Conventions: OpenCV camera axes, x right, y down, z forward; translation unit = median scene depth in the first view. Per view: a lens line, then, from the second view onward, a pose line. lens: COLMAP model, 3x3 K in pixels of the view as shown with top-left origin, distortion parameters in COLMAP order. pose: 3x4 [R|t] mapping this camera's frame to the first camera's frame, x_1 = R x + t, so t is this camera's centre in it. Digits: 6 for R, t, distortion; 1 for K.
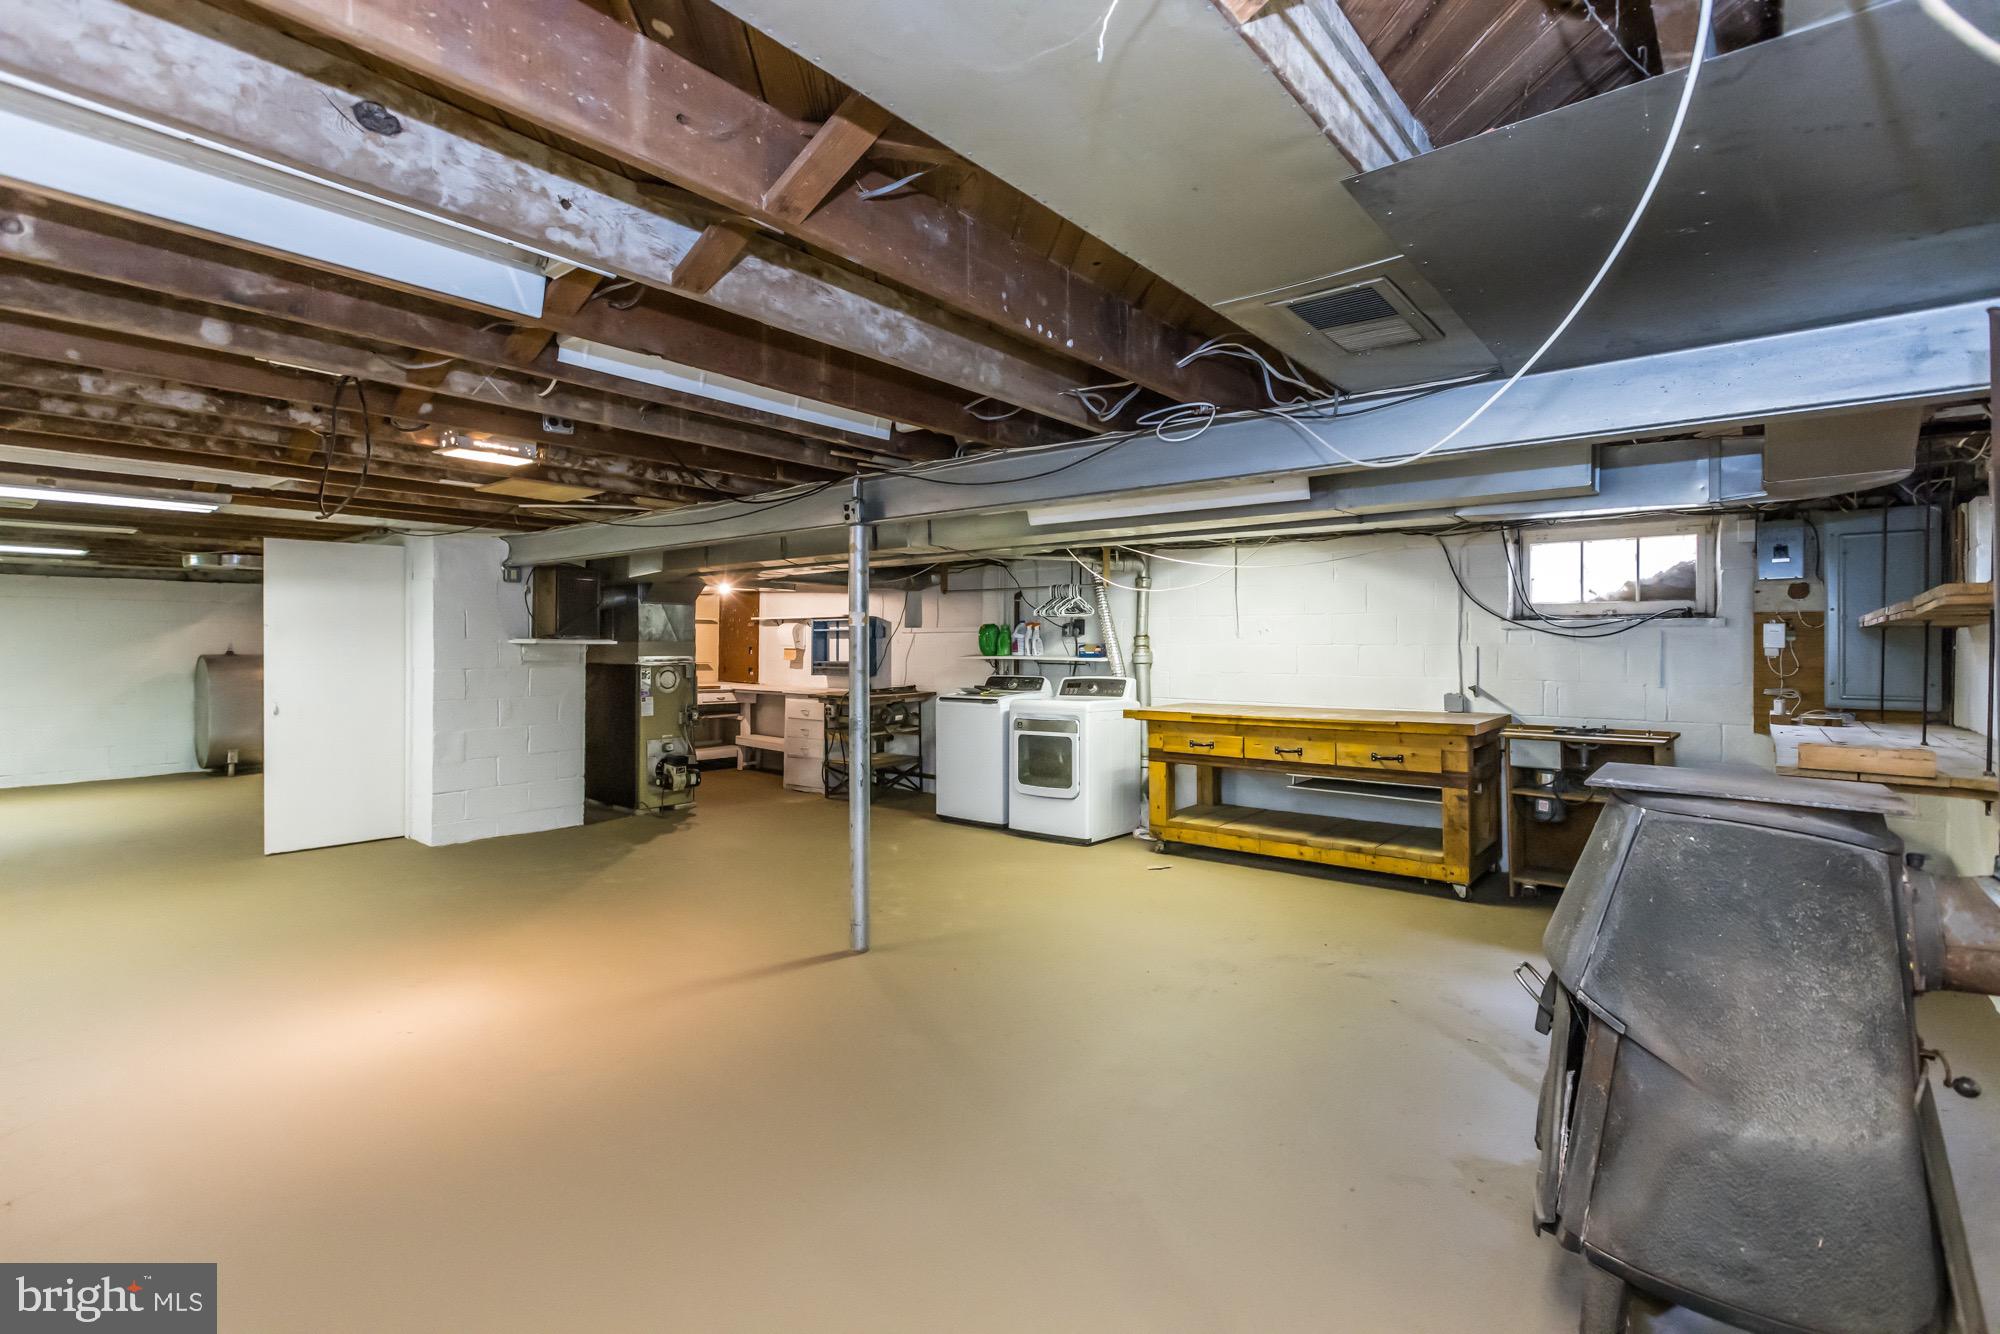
lens RADIAL K [[921.5, 0, 982.9], [0, 921.5, 625.3], [0, 0, 1]] dist [-0.000011, -0.000066]
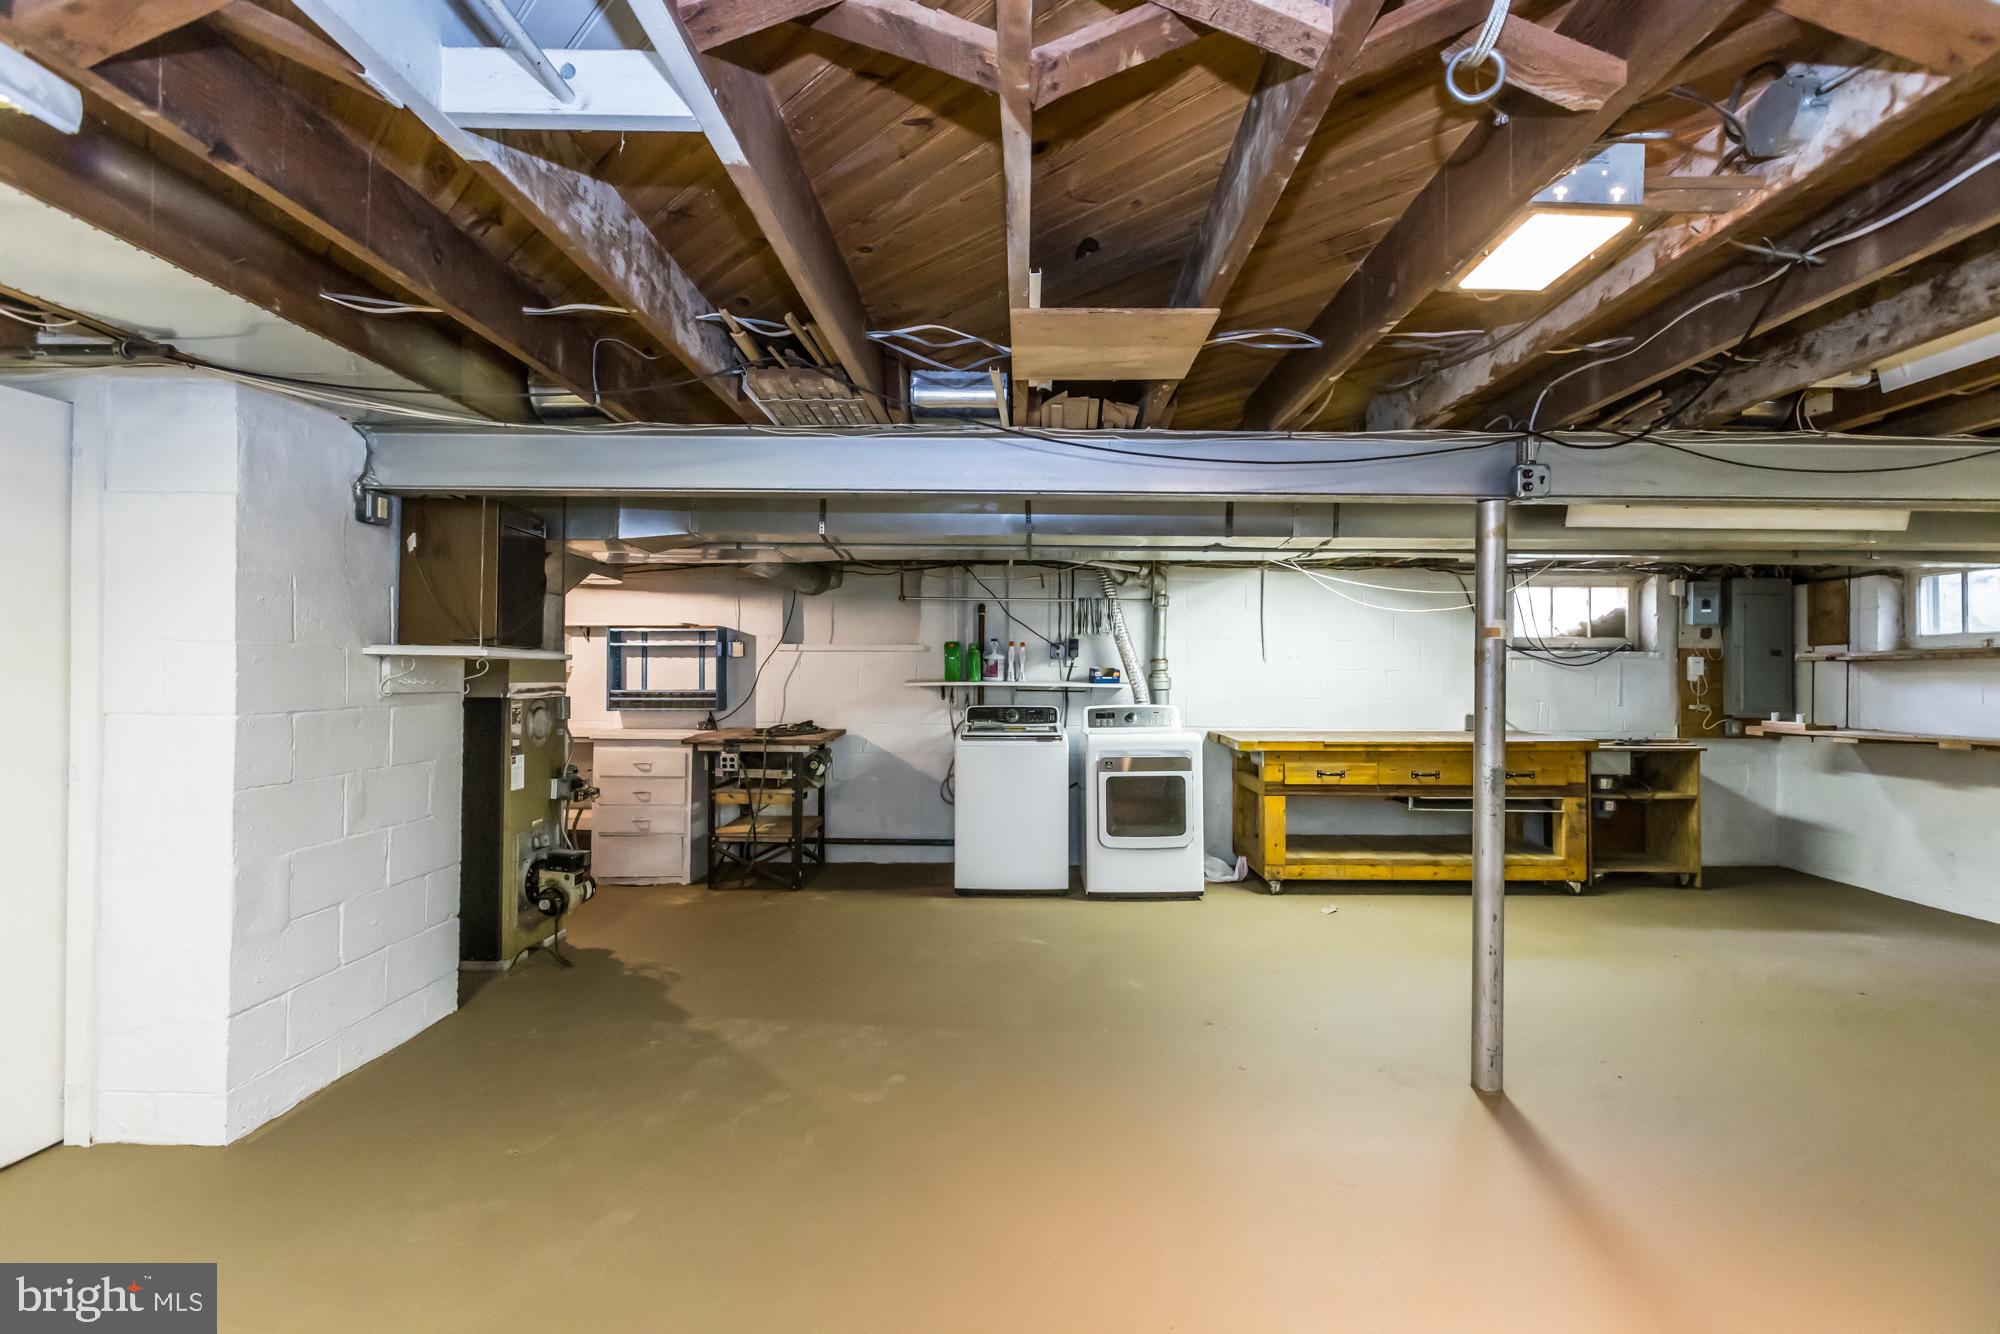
lens RADIAL K [[908.7, 0, 1022.2], [0, 908.7, 669.9], [0, 0, 1]] dist [0.002139, 0.000447]
pose [[0.770249, 0.006894, 0.637706, -0.538188], [-0.019534, 0.999727, 0.012787, 0.013662], [-0.637444, -0.022306, 0.770174, 0.424051]]
